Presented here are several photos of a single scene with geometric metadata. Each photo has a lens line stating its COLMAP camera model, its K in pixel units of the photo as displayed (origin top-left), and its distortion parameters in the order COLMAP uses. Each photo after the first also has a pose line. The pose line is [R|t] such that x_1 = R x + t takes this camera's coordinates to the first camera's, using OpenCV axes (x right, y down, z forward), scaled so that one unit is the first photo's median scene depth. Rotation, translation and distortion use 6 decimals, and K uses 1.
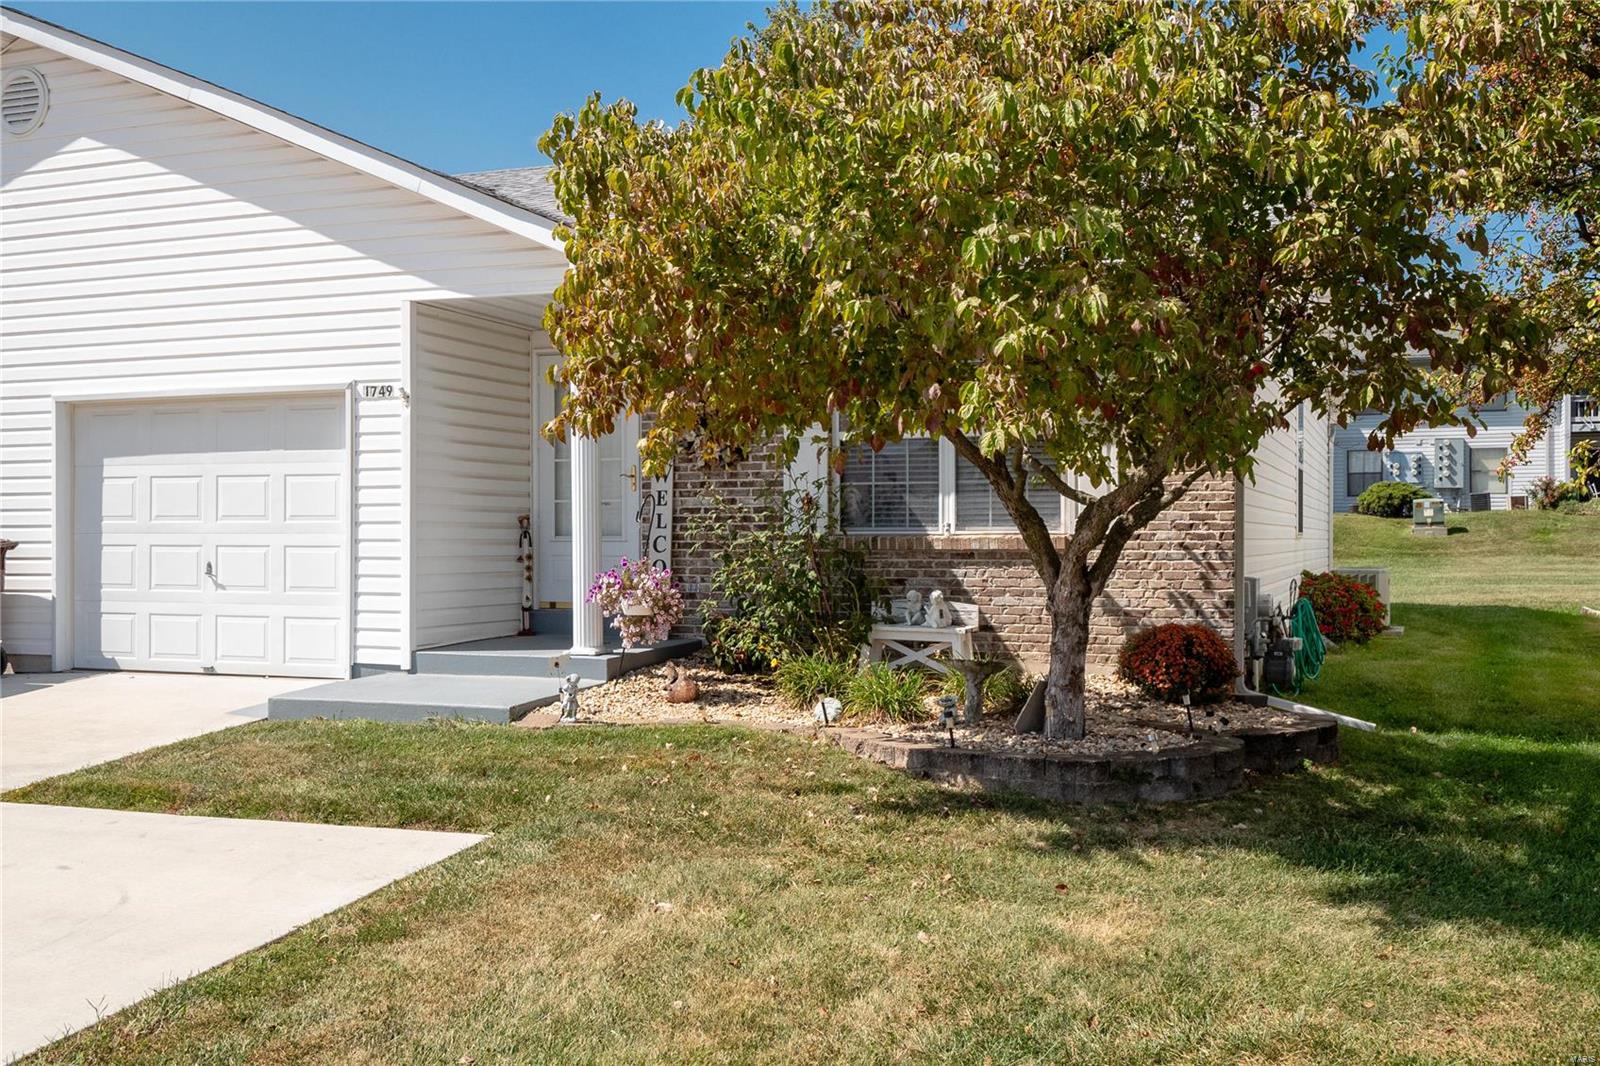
lens RADIAL K [[1584.2, 0, 780.3], [0, 1584.2, 621.3], [0, 0, 1]] dist [0.030884, 0.000000]
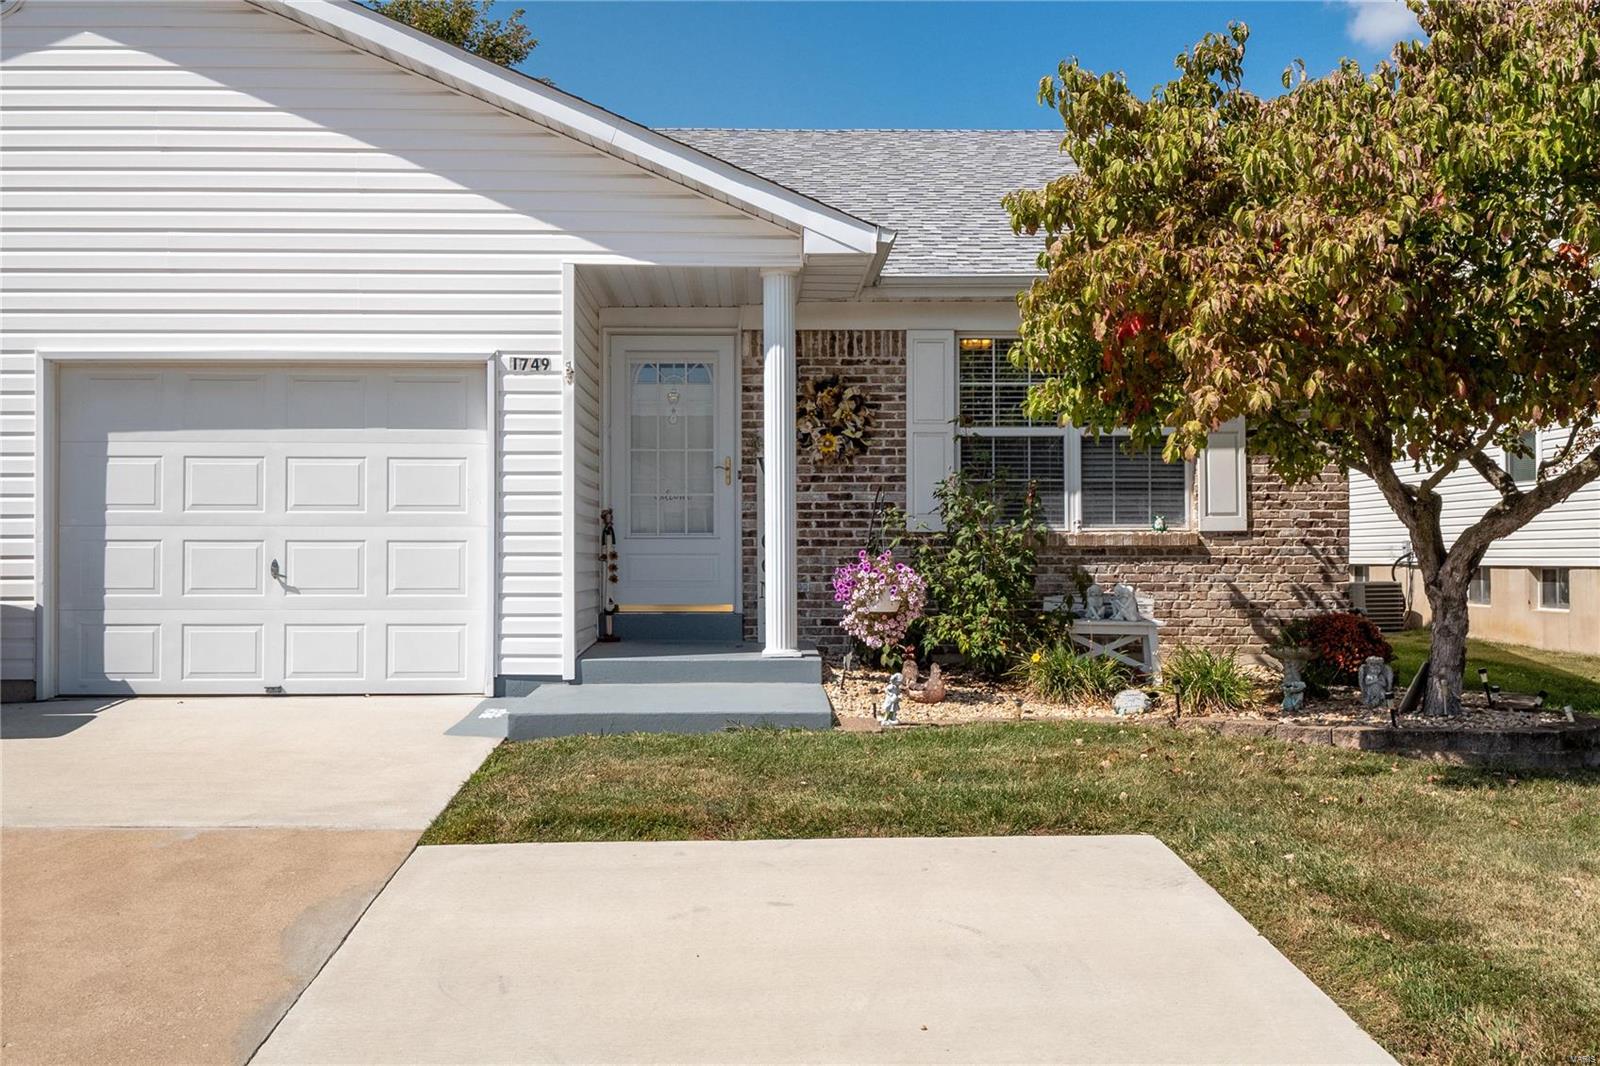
lens RADIAL K [[1584.2, 0, 785.0], [0, 1584.2, 651.3], [0, 0, 1]] dist [0.030884, 0.000000]
pose [[0.920676, -0.023394, 0.389625, -0.464506], [0.020173, 0.999720, 0.012357, 0.005946], [-0.389806, -0.003517, 0.920890, 0.133400]]
